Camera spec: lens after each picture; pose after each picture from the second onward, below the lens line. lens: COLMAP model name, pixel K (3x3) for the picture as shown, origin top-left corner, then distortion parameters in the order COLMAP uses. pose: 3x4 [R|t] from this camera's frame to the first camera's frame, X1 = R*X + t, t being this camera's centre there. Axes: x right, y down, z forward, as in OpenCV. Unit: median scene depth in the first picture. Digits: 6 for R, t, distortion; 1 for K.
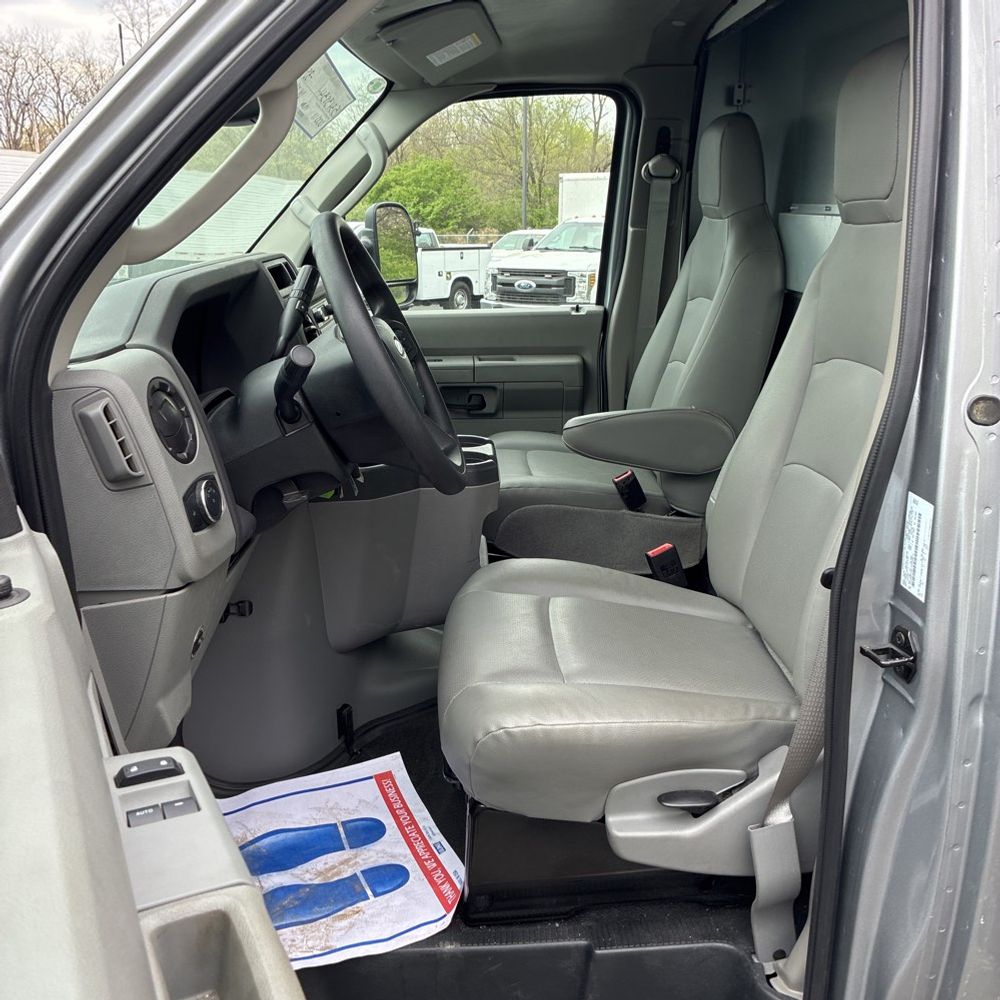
lens RADIAL K [[1018.6, 0, 498.7], [0, 1018.6, 508.1], [0, 0, 1]] dist [0.017656, 0.000000]
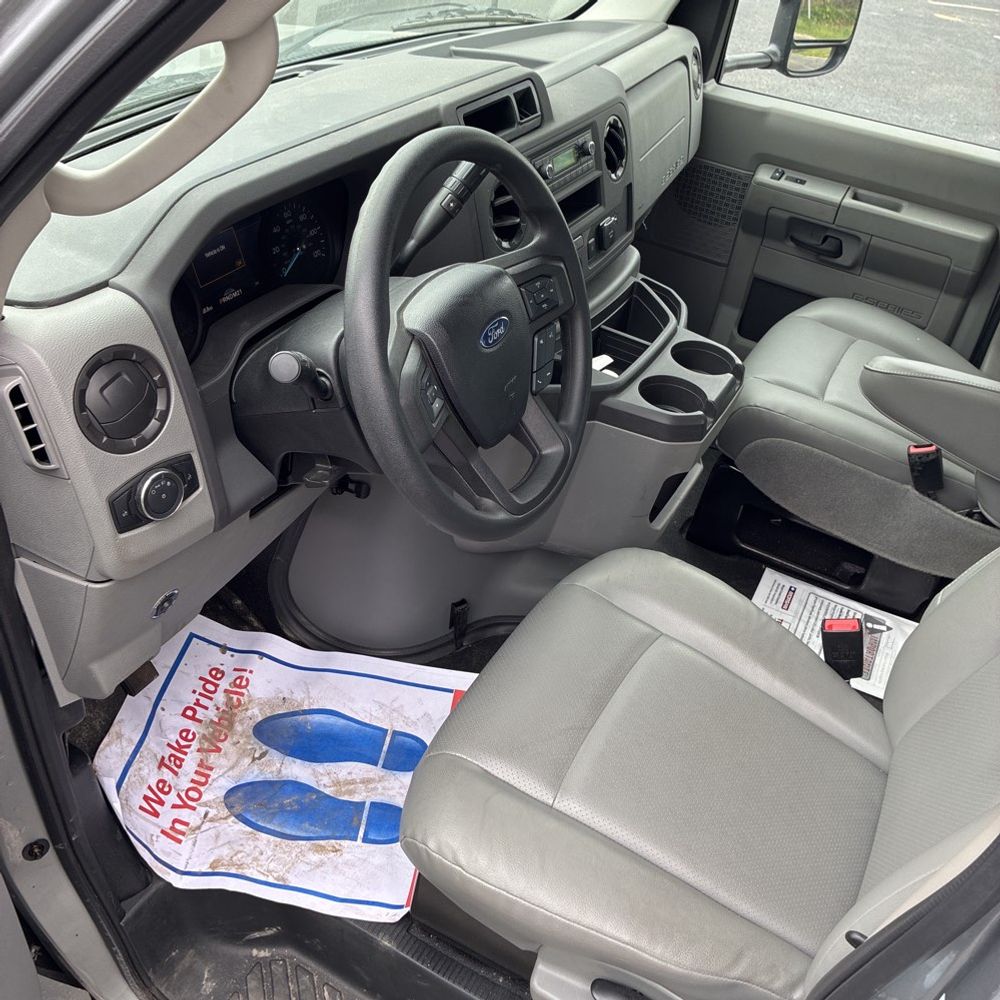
lens RADIAL K [[1018.6, 0, 499.6], [0, 1018.6, 495.1], [0, 0, 1]] dist [0.017656, 0.000000]
pose [[0.853253, 0.394937, -0.340564, 0.181789], [-0.257913, 0.887171, 0.382633, -0.300315], [0.453254, -0.238647, 0.858841, 0.302787]]
